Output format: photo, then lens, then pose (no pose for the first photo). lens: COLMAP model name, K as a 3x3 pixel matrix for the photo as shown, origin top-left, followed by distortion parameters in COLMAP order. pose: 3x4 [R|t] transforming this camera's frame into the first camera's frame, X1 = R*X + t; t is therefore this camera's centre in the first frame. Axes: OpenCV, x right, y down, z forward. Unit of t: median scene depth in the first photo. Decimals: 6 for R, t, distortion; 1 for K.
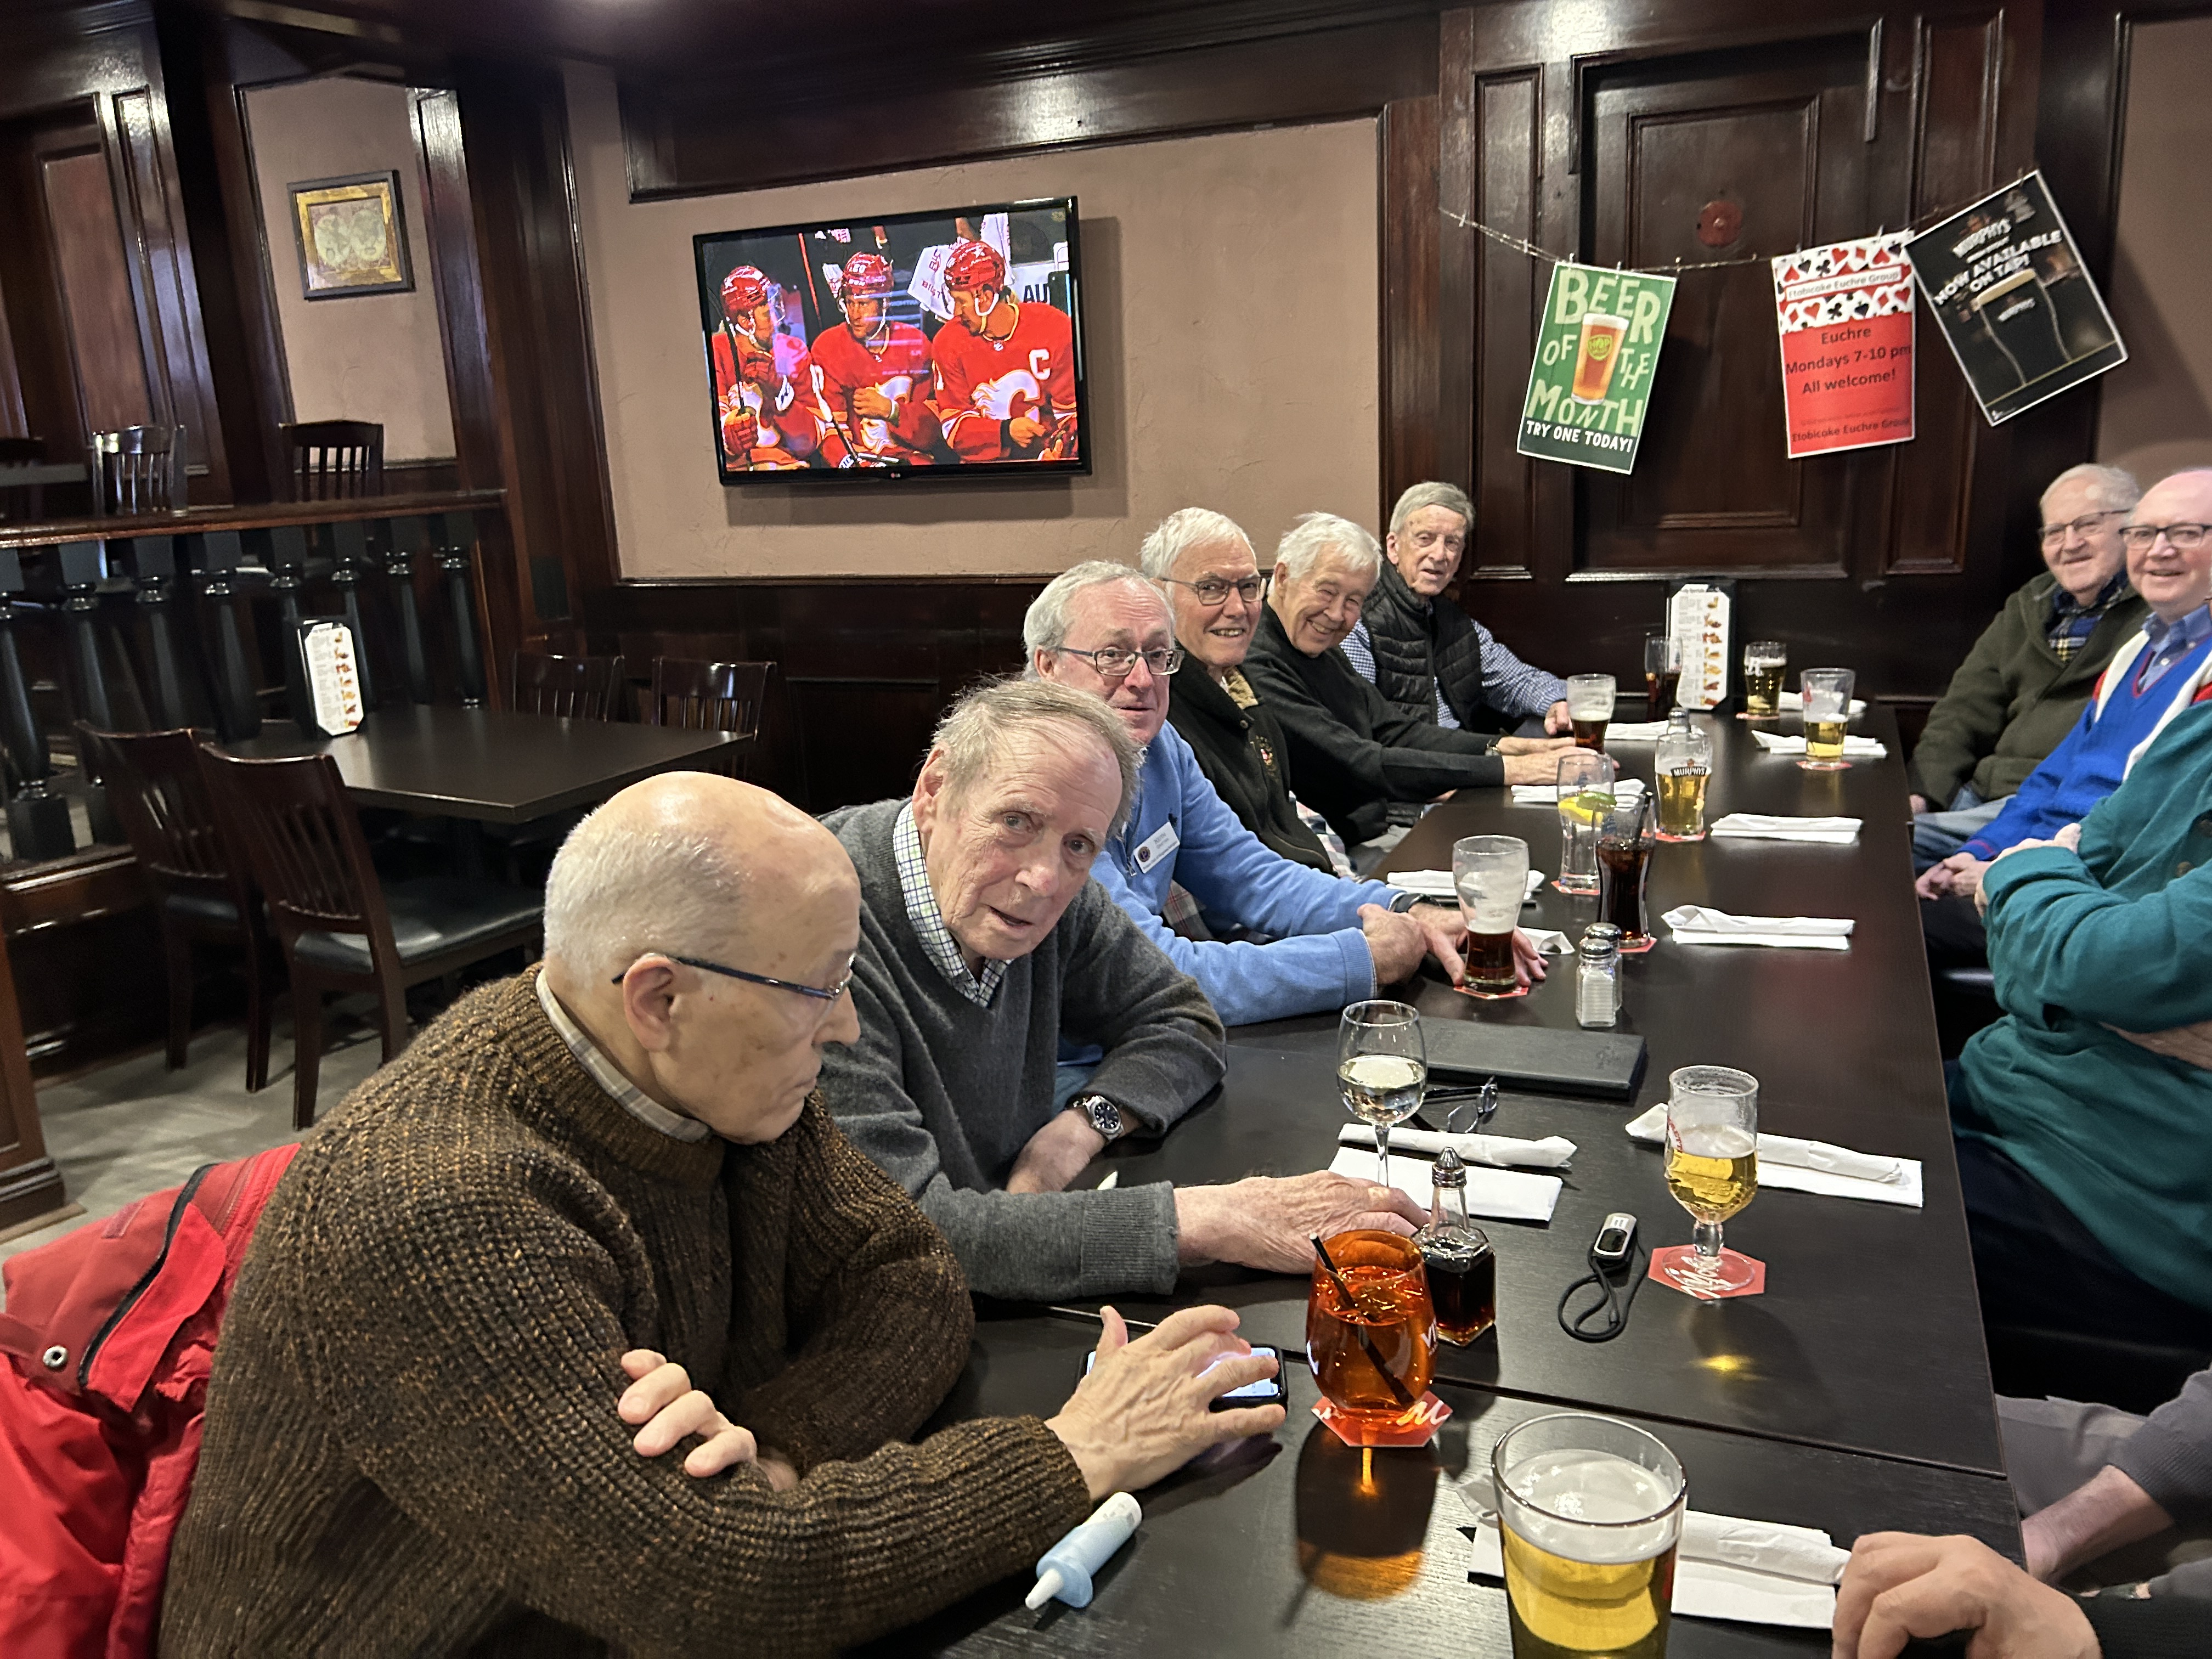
lens RADIAL K [[1661.9, 0, 1108.6], [0, 1661.9, 851.2], [0, 0, 1]] dist [0.031243, -0.035911]
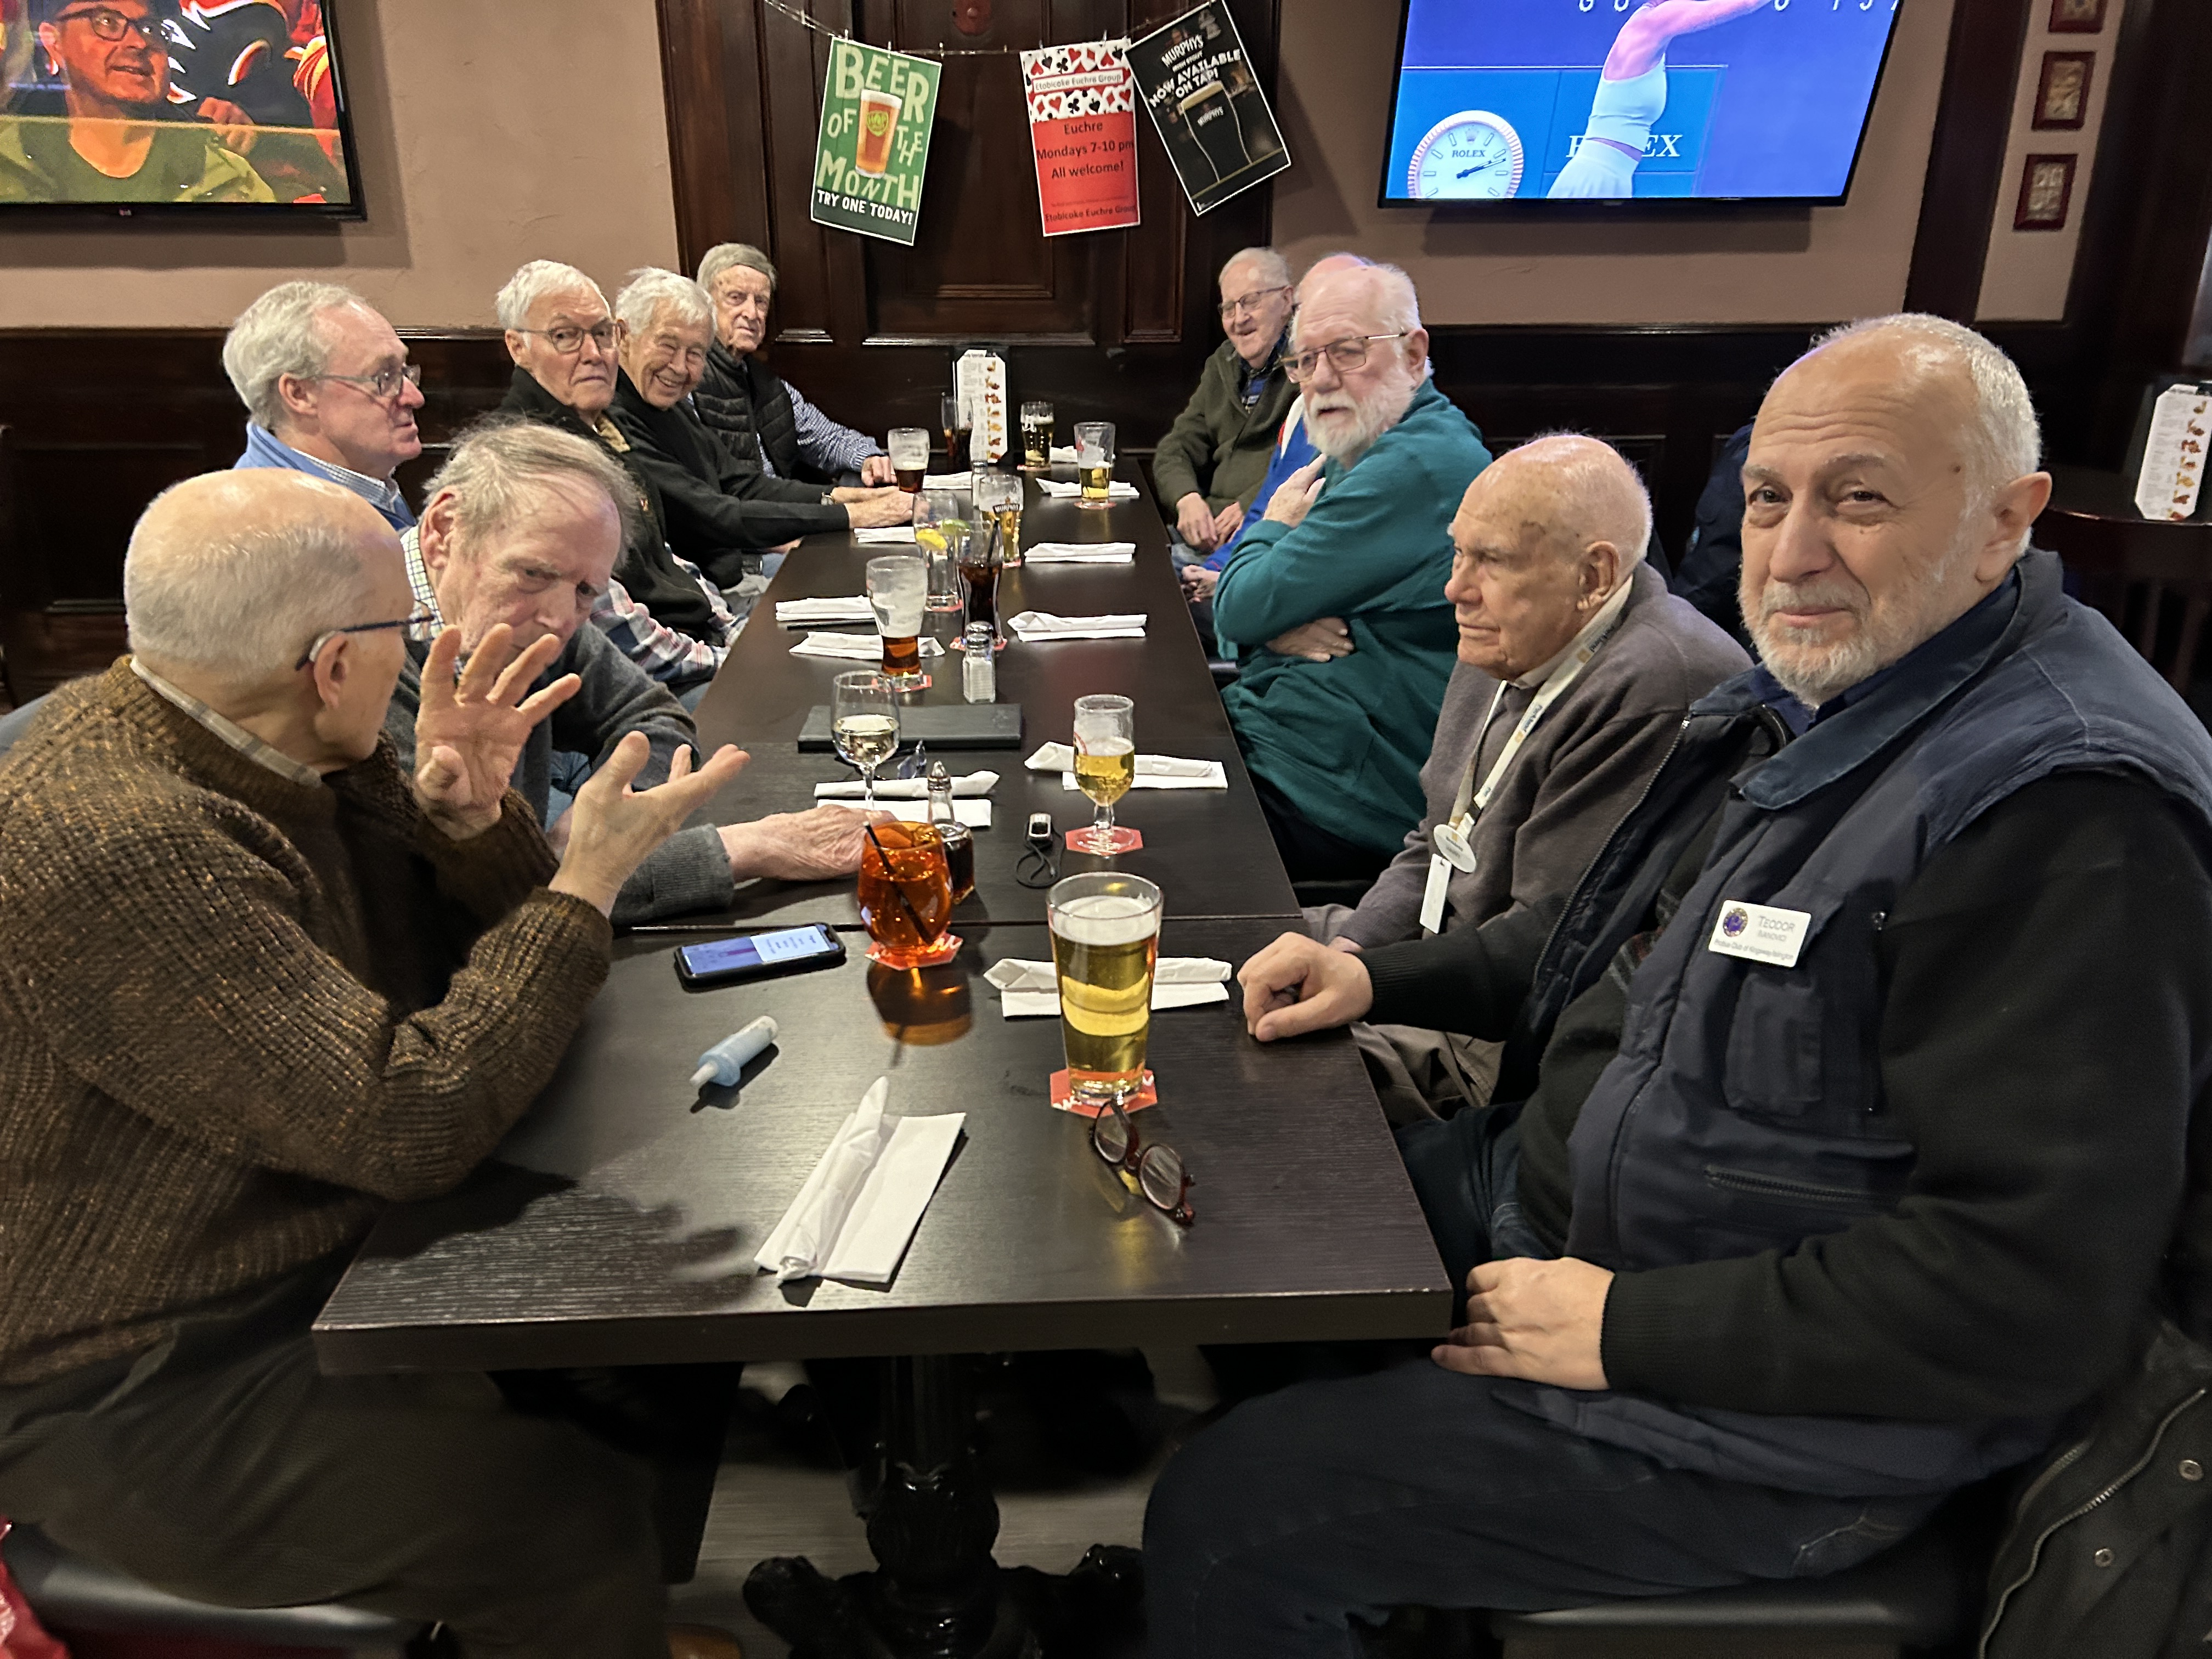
lens RADIAL K [[1719.2, 0, 1102.8], [0, 1719.2, 896.4], [0, 0, 1]] dist [0.064273, -0.094944]
pose [[0.897497, -0.122218, 0.423748, -0.129155], [0.060855, 0.985963, 0.155482, 0.033443], [-0.436802, -0.113758, 0.892336, -0.151630]]
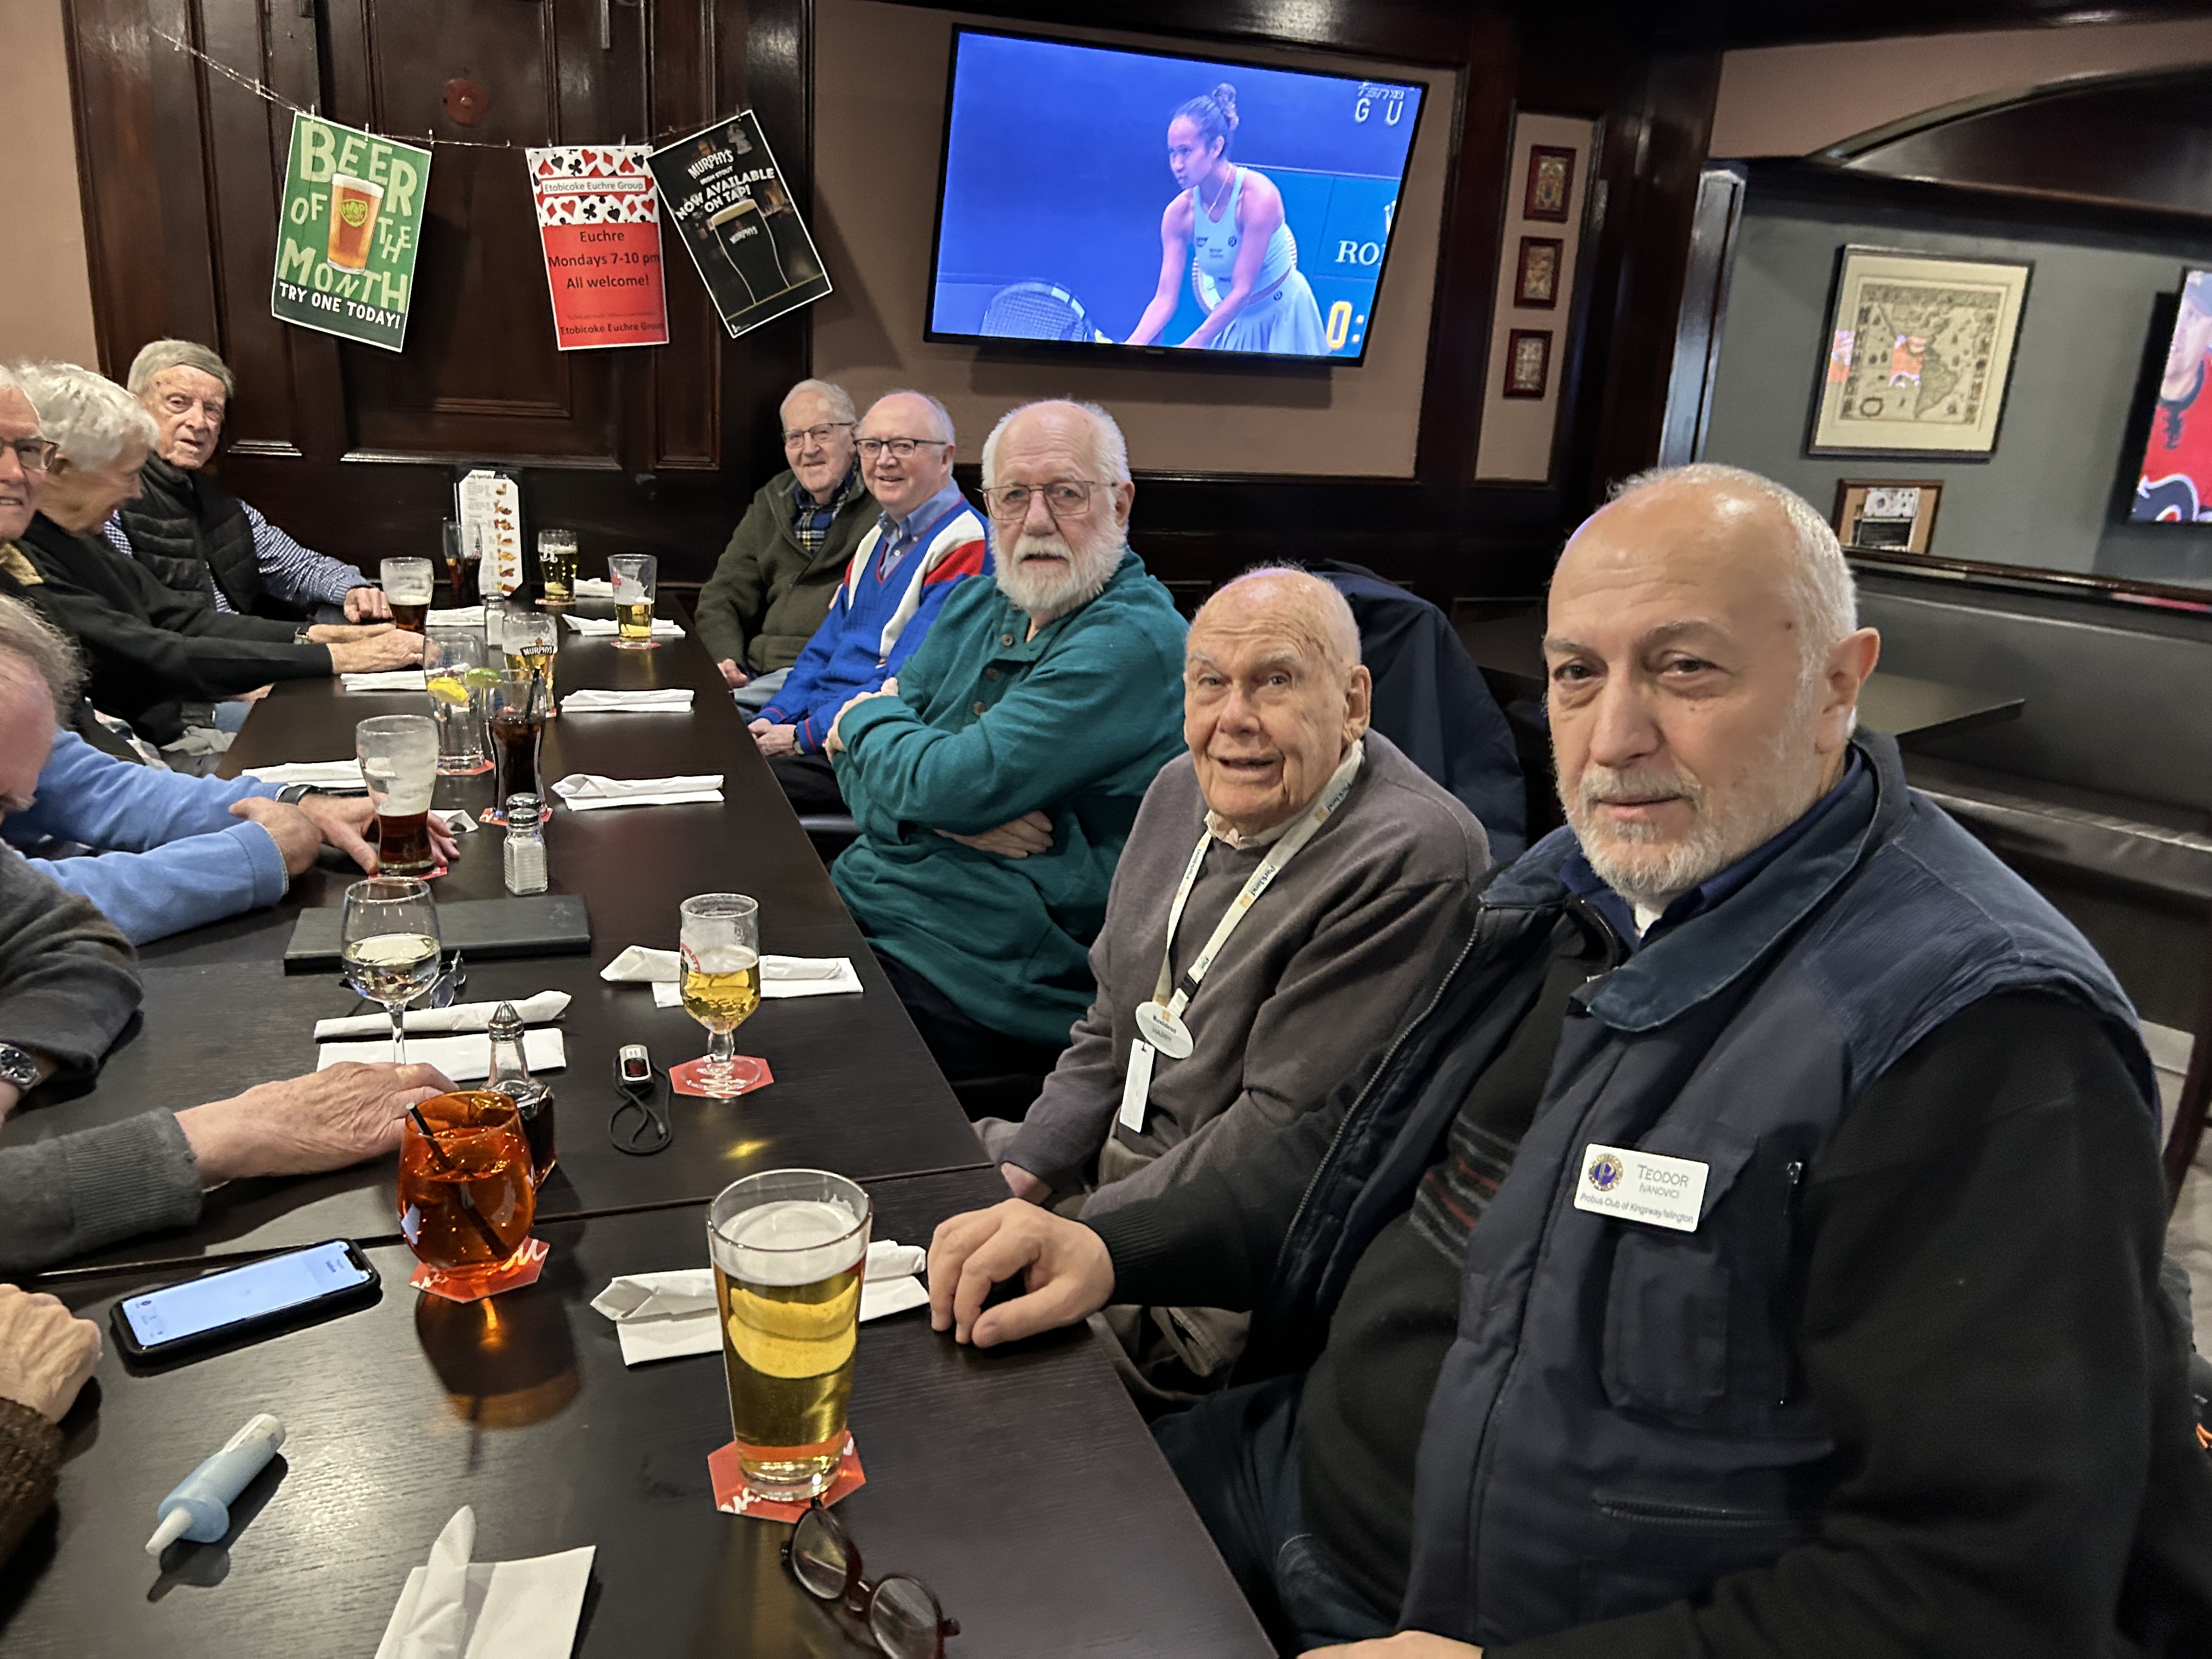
lens RADIAL K [[1668.1, 0, 1113.6], [0, 1668.1, 881.5], [0, 0, 1]] dist [-0.001438, 0.003271]
pose [[0.723166, -0.122050, 0.679805, -0.094123], [0.071863, 0.992217, 0.101693, 0.012209], [-0.686926, -0.024688, 0.726308, 0.002296]]
